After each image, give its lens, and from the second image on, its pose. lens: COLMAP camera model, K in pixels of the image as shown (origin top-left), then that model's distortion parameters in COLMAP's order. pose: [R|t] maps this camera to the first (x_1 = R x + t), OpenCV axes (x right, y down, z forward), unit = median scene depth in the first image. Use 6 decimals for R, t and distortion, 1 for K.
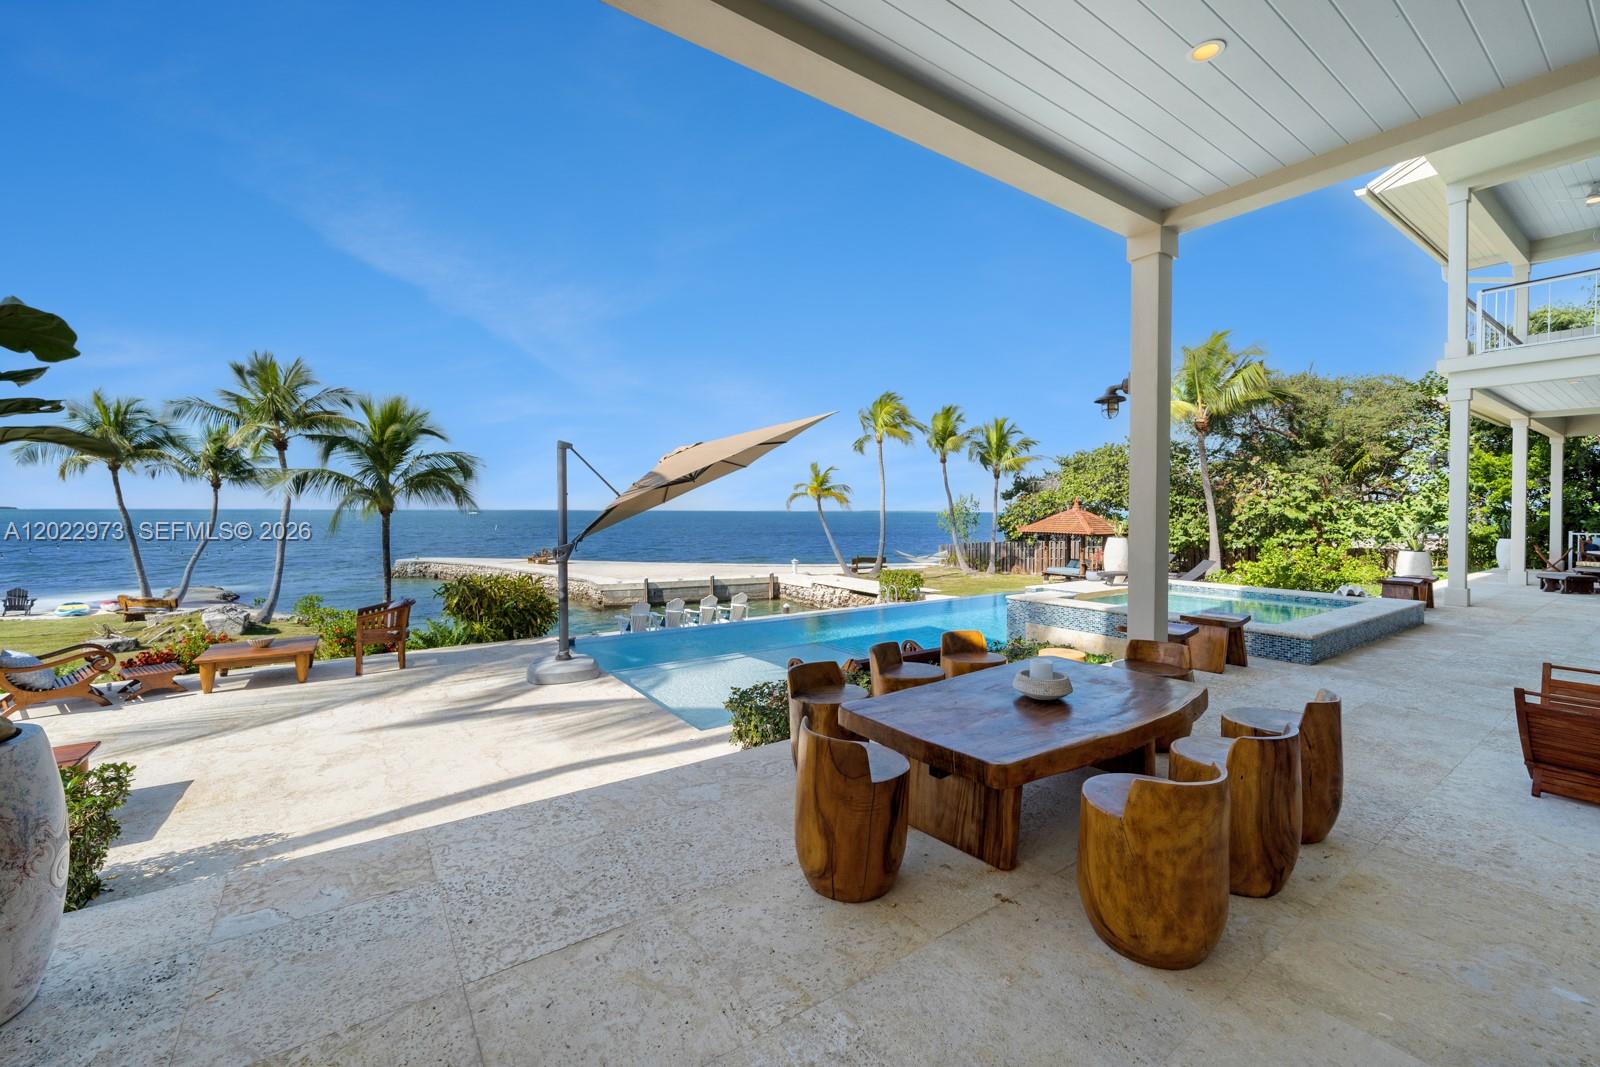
lens RADIAL K [[617.6, 0, 781.4], [0, 617.6, 509.2], [0, 0, 1]] dist [-0.006610, -0.000076]
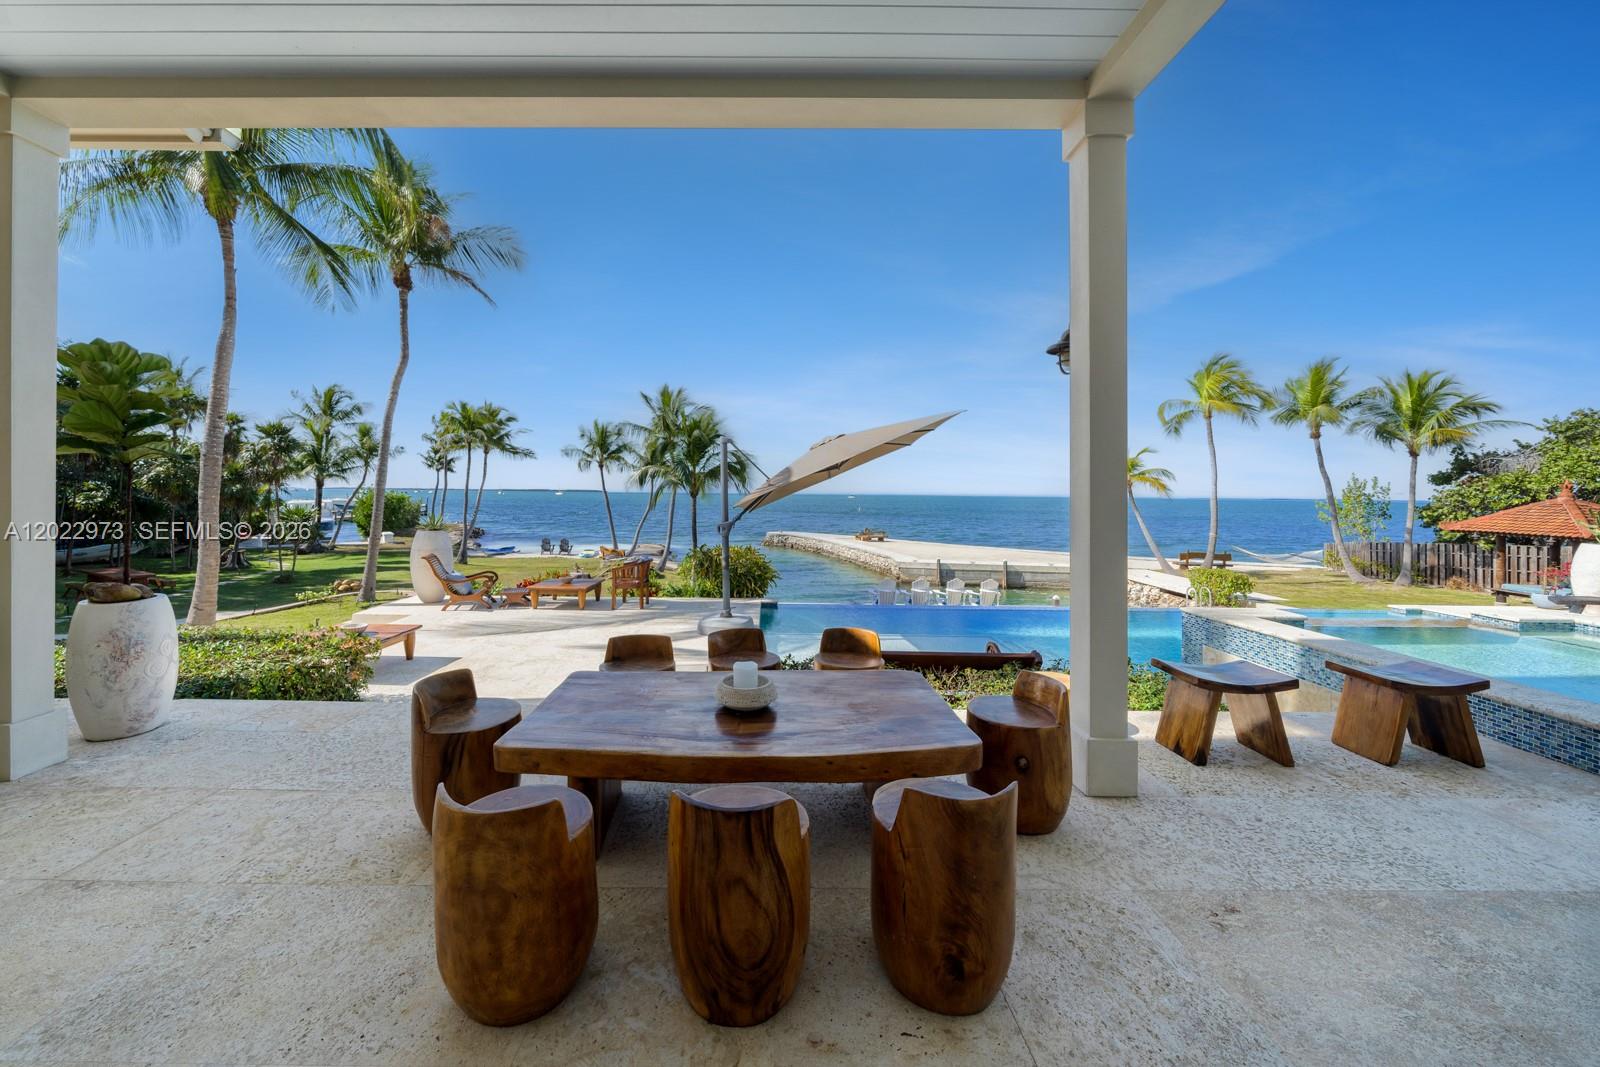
lens RADIAL K [[564.1, 0, 793.8], [0, 564.1, 484.7], [0, 0, 1]] dist [-0.008671, 0.000149]
pose [[0.836701, -0.002352, -0.547655, 0.105108], [-0.007594, 0.999845, -0.015895, 0.000270], [0.547608, 0.017458, 0.836553, 0.041432]]
